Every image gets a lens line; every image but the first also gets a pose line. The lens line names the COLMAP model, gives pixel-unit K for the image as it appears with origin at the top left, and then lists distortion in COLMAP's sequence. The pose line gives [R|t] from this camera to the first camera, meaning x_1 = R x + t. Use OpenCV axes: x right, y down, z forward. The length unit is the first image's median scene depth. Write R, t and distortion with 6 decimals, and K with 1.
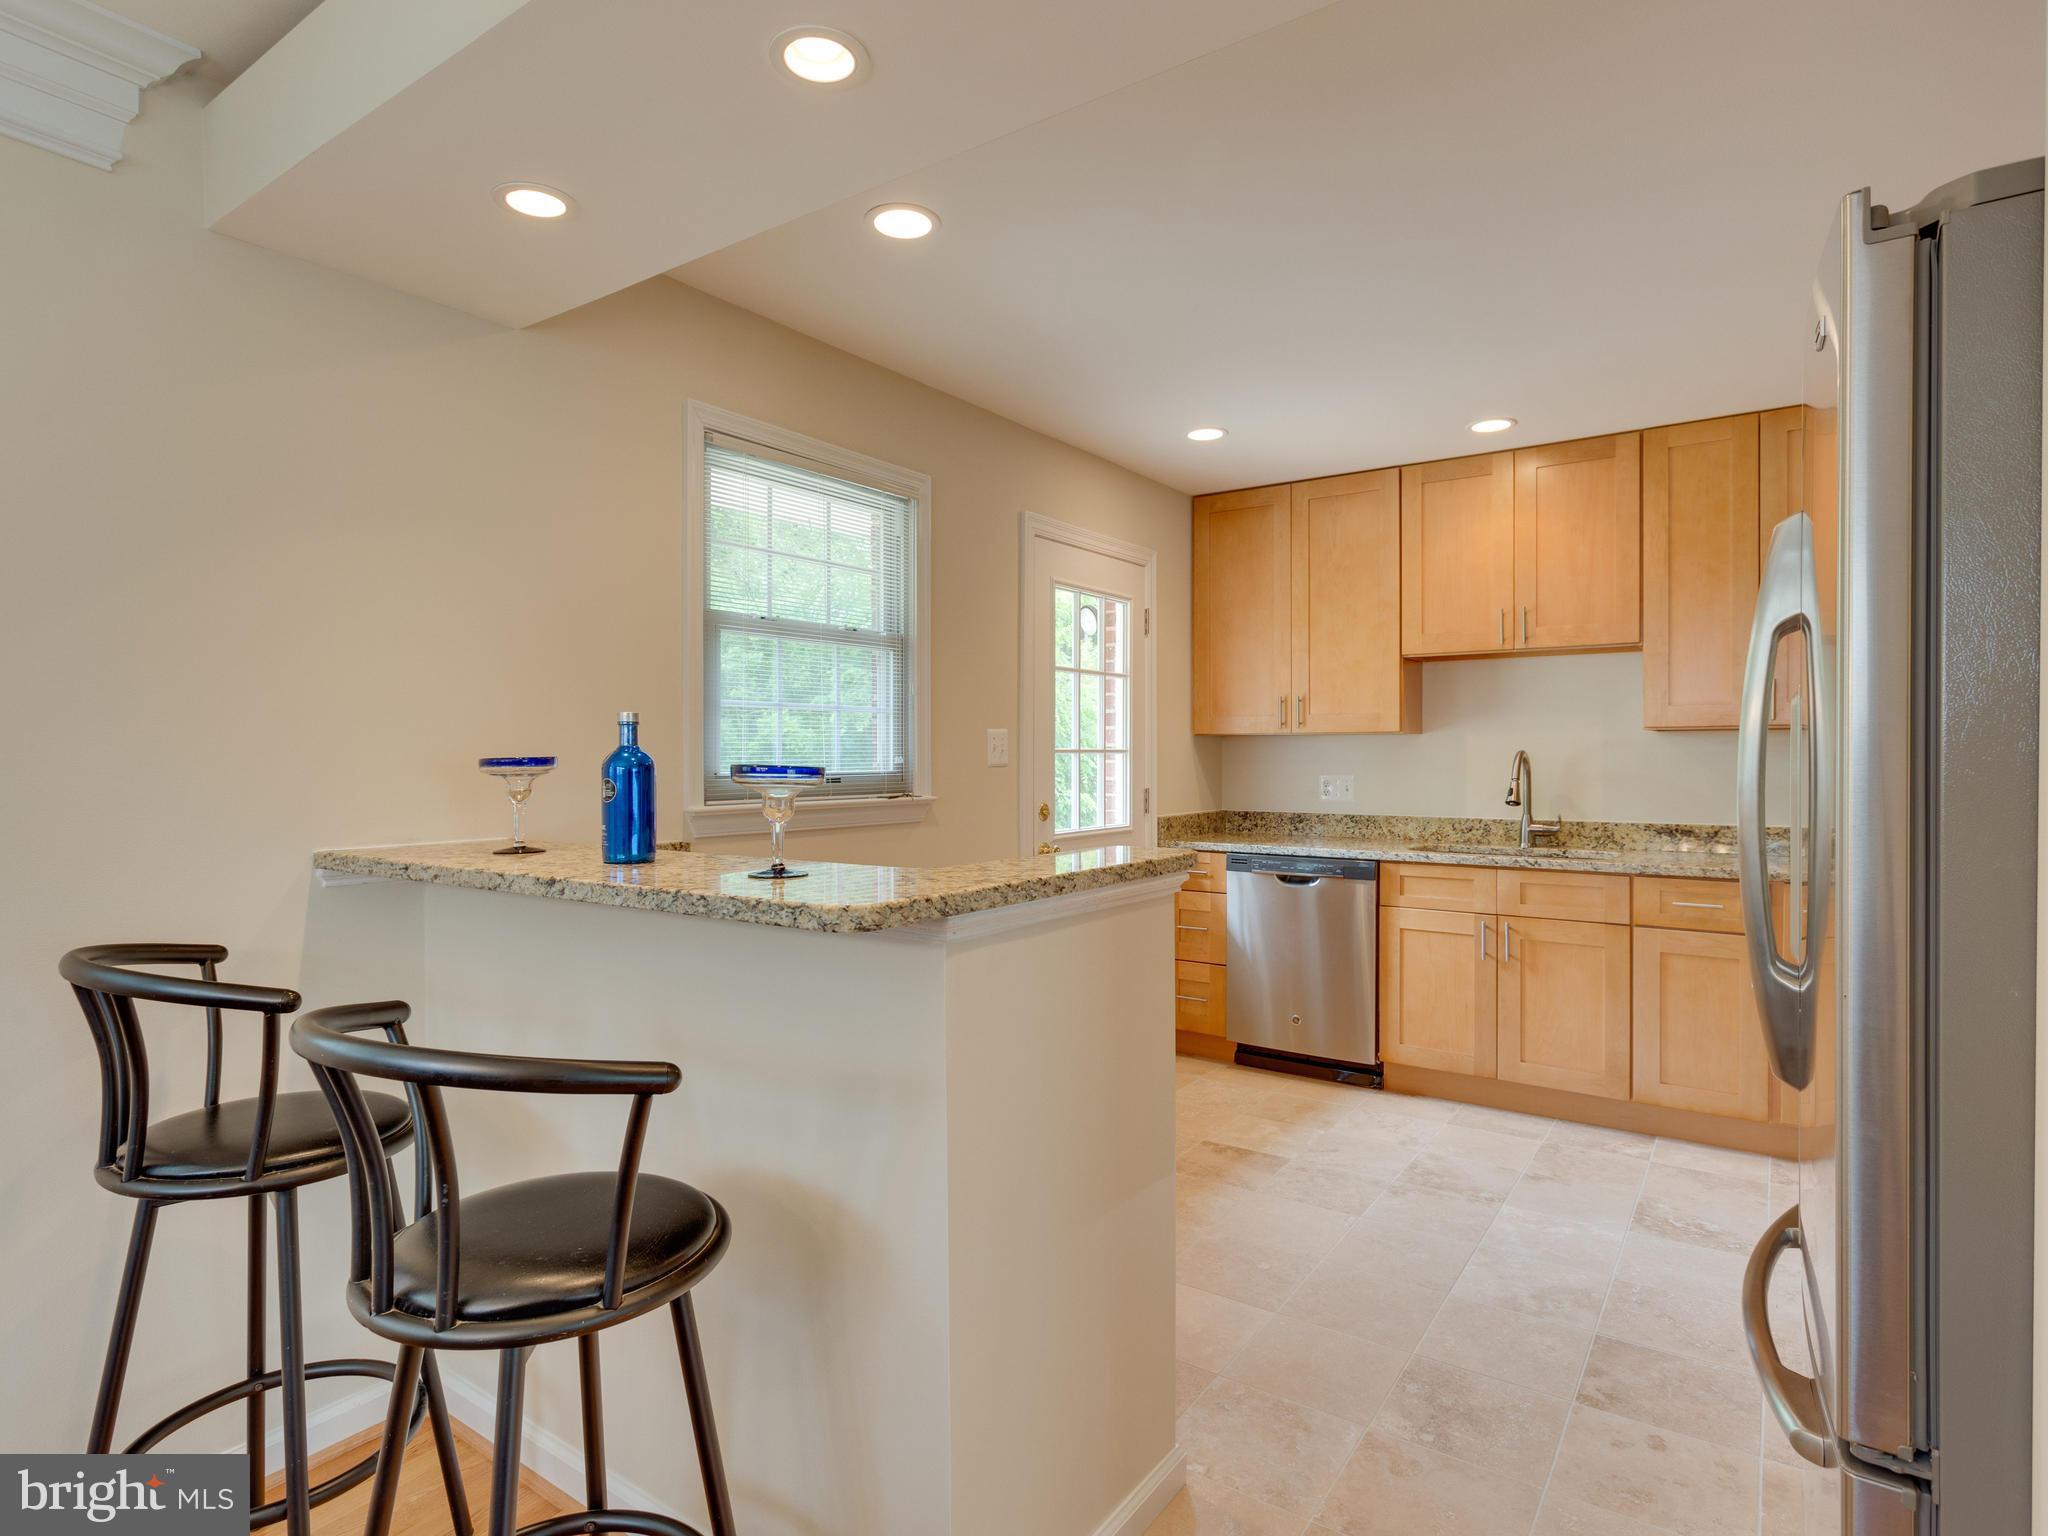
lens RADIAL K [[1108.4, 0, 1027.4], [0, 1108.4, 765.5], [0, 0, 1]] dist [0.004024, 0.000517]
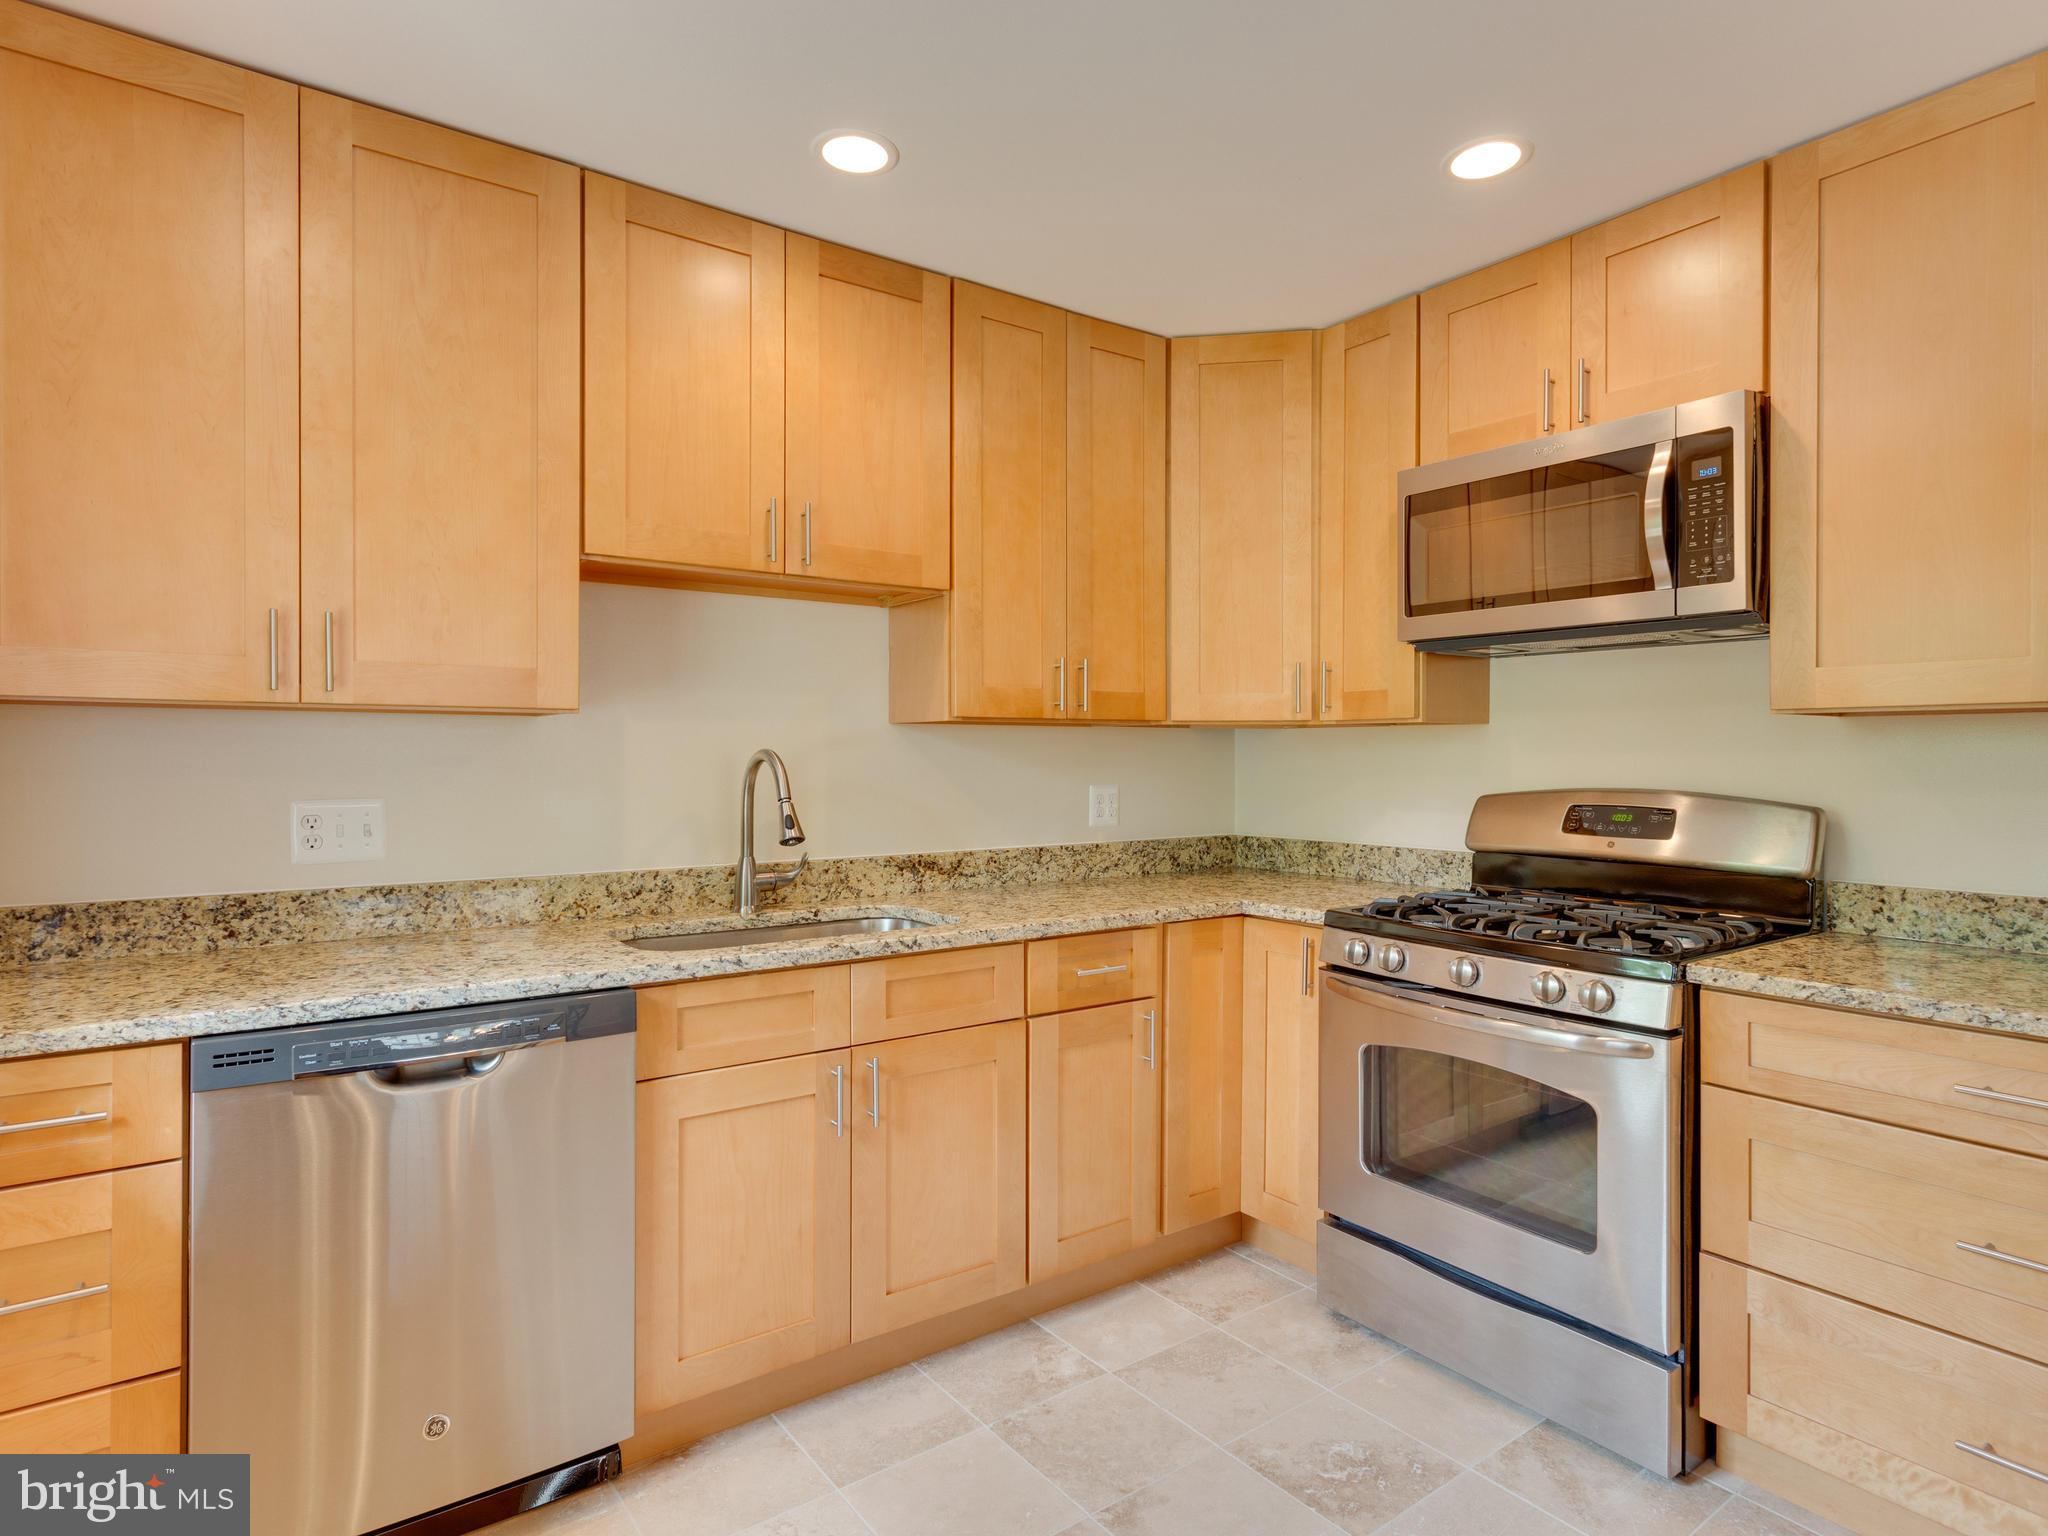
lens RADIAL K [[1109.8, 0, 1036.5], [0, 1109.8, 757.5], [0, 0, 1]] dist [0.003179, 0.001539]
pose [[0.322140, 0.000773, 0.946692, -0.065852], [0.006967, 0.999971, -0.003187, -0.006548], [-0.946666, 0.007622, 0.322125, 0.682320]]
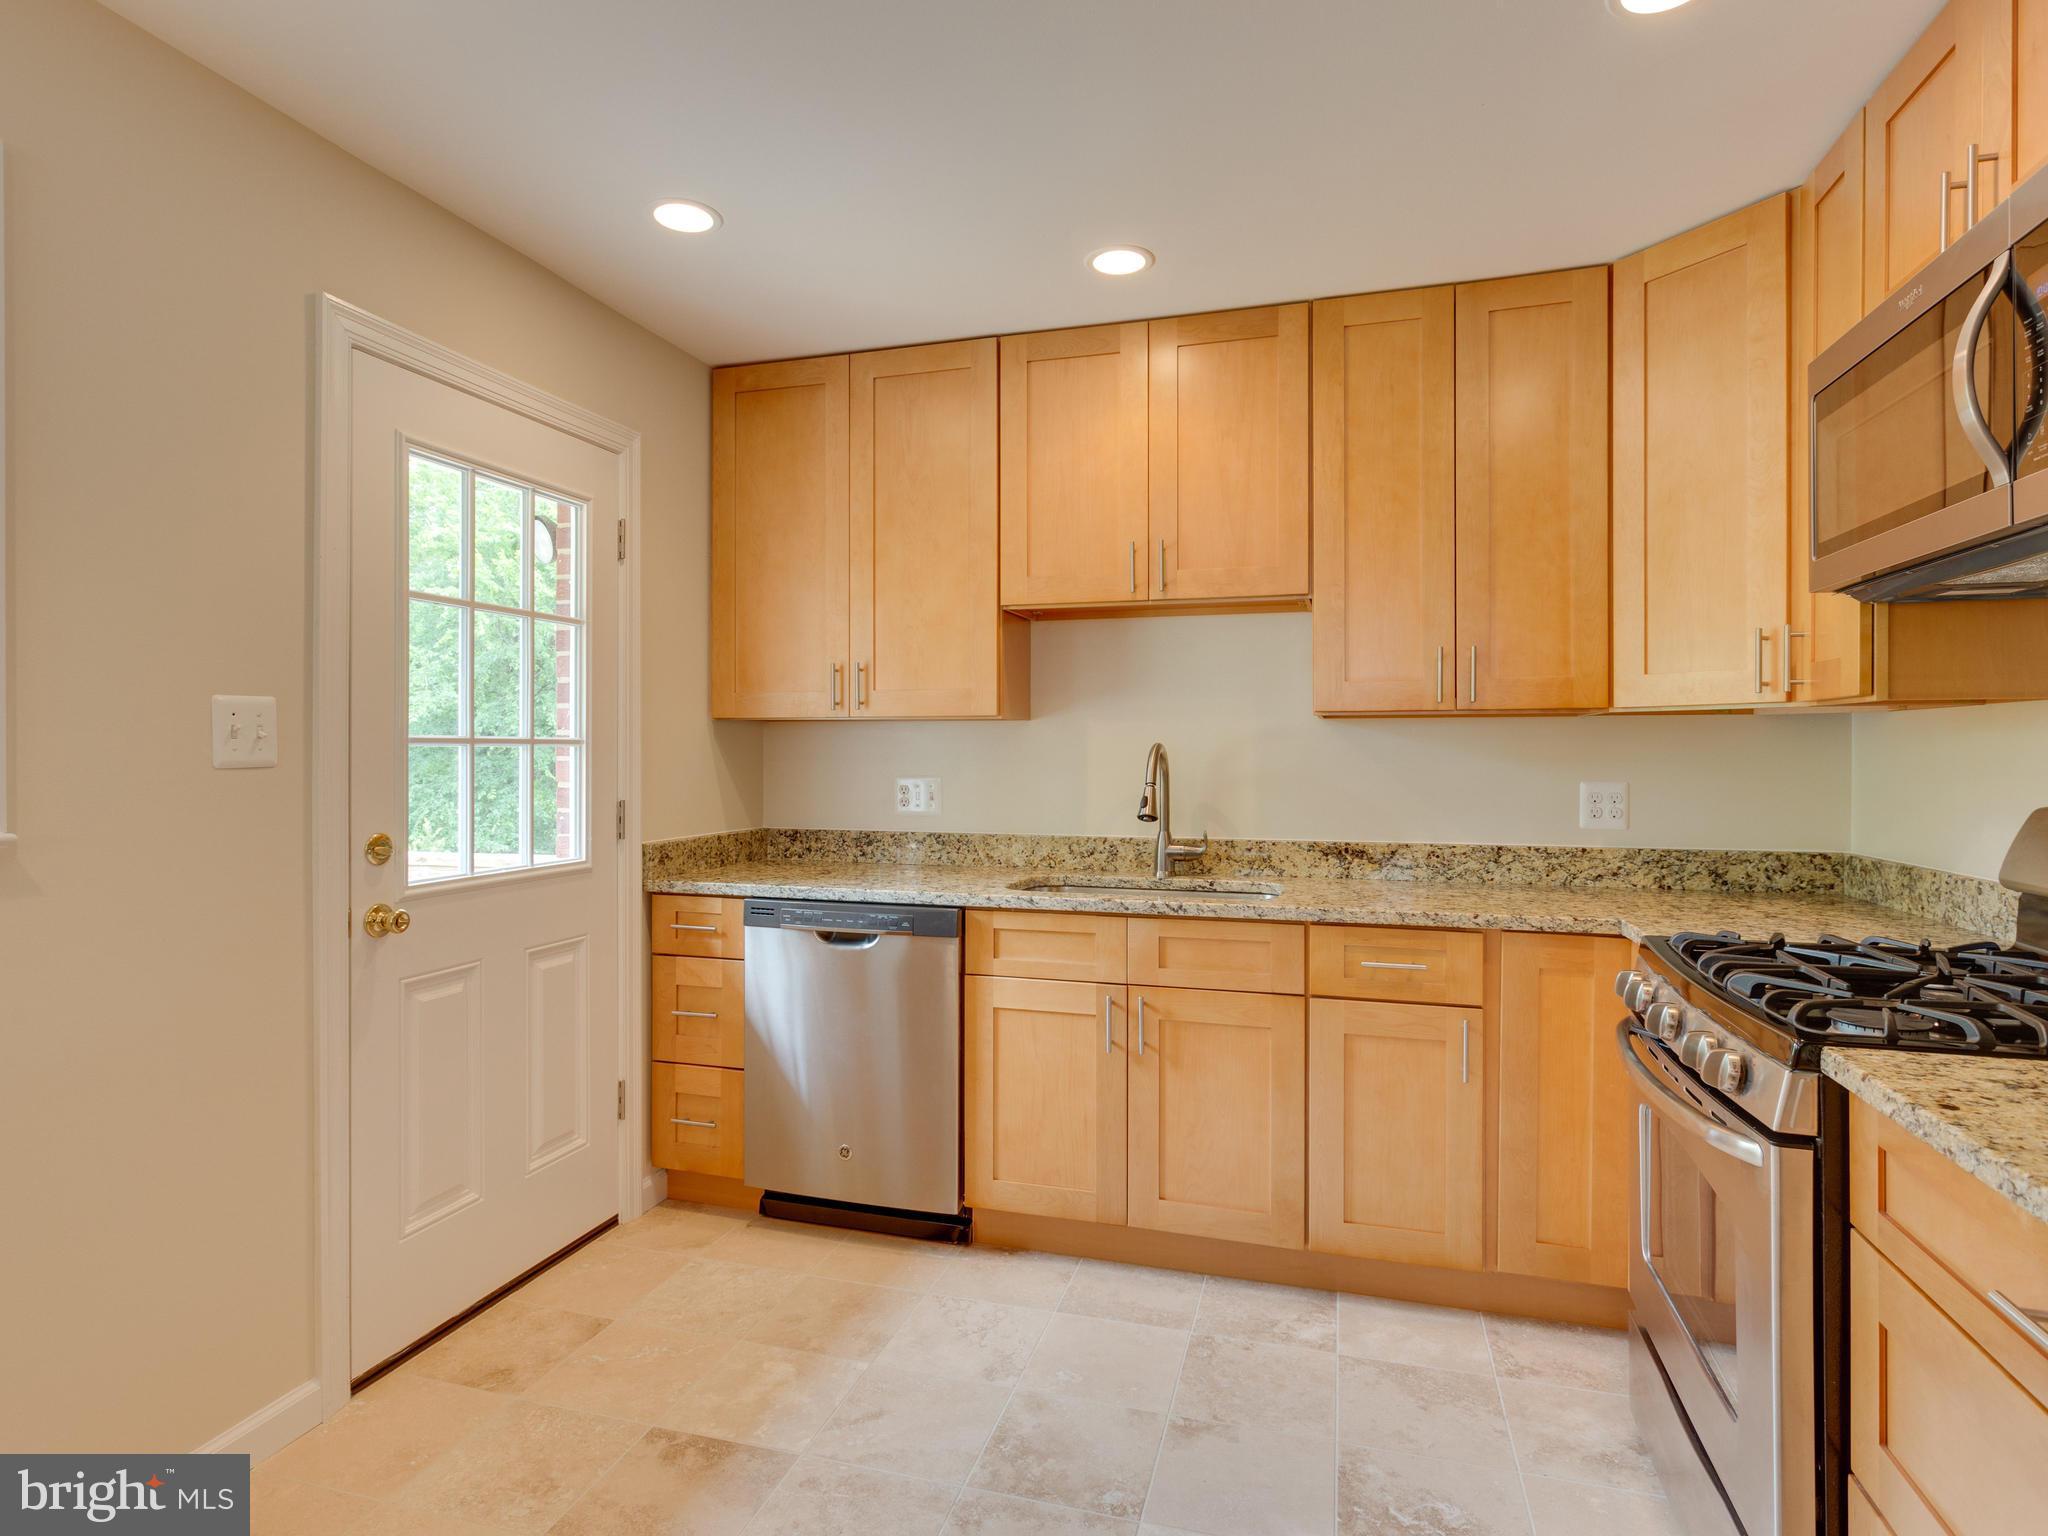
lens RADIAL K [[1109.8, 0, 1036.5], [0, 1109.8, 757.5], [0, 0, 1]] dist [0.003179, 0.001539]
pose [[0.947505, 0.000582, 0.319740, 0.142294], [0.000432, 0.999995, -0.003102, -0.002303], [-0.319741, 0.003077, 0.947500, 0.346702]]
